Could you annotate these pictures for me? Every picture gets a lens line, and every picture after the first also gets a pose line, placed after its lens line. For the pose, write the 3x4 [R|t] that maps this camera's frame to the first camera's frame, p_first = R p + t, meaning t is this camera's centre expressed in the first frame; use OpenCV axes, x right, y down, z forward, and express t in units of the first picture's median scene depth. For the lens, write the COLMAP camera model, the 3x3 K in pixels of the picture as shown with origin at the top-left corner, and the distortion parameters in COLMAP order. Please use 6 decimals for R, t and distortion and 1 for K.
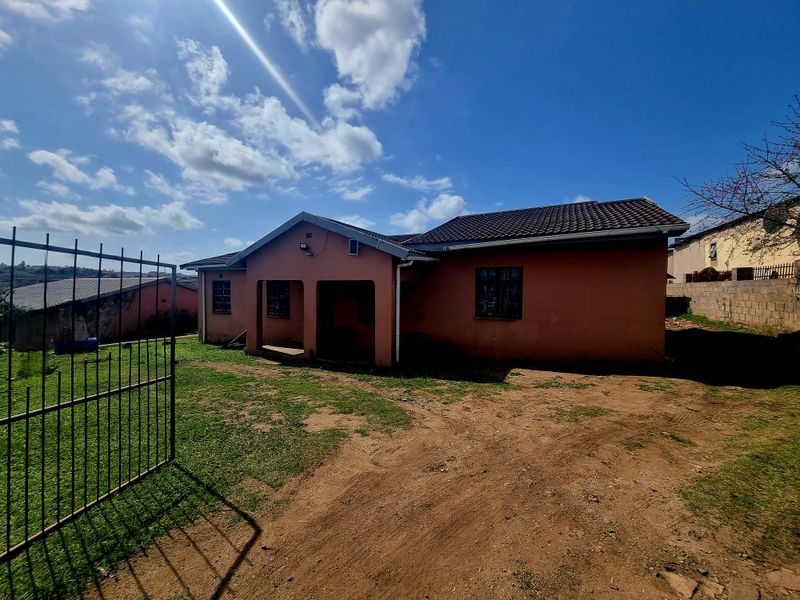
lens RADIAL K [[353.8, 0, 400.3], [0, 353.8, 296.1], [0, 0, 1]] dist [0.003934, -0.003037]
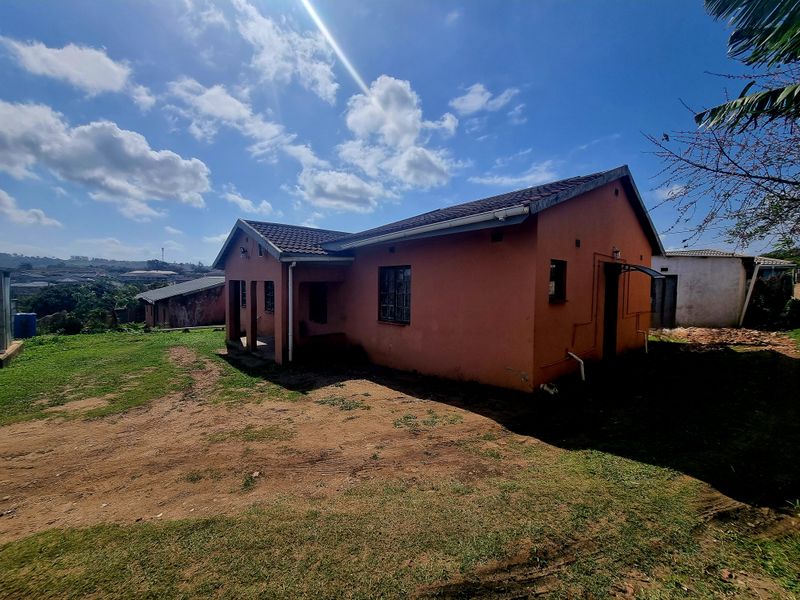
lens RADIAL K [[353.8, 0, 400.3], [0, 353.8, 296.1], [0, 0, 1]] dist [0.003934, -0.003037]
pose [[0.923390, 0.019061, -0.383389, 0.694016], [-0.015087, 0.999797, 0.013369, -0.019571], [0.383565, -0.006561, 0.923490, 0.191095]]
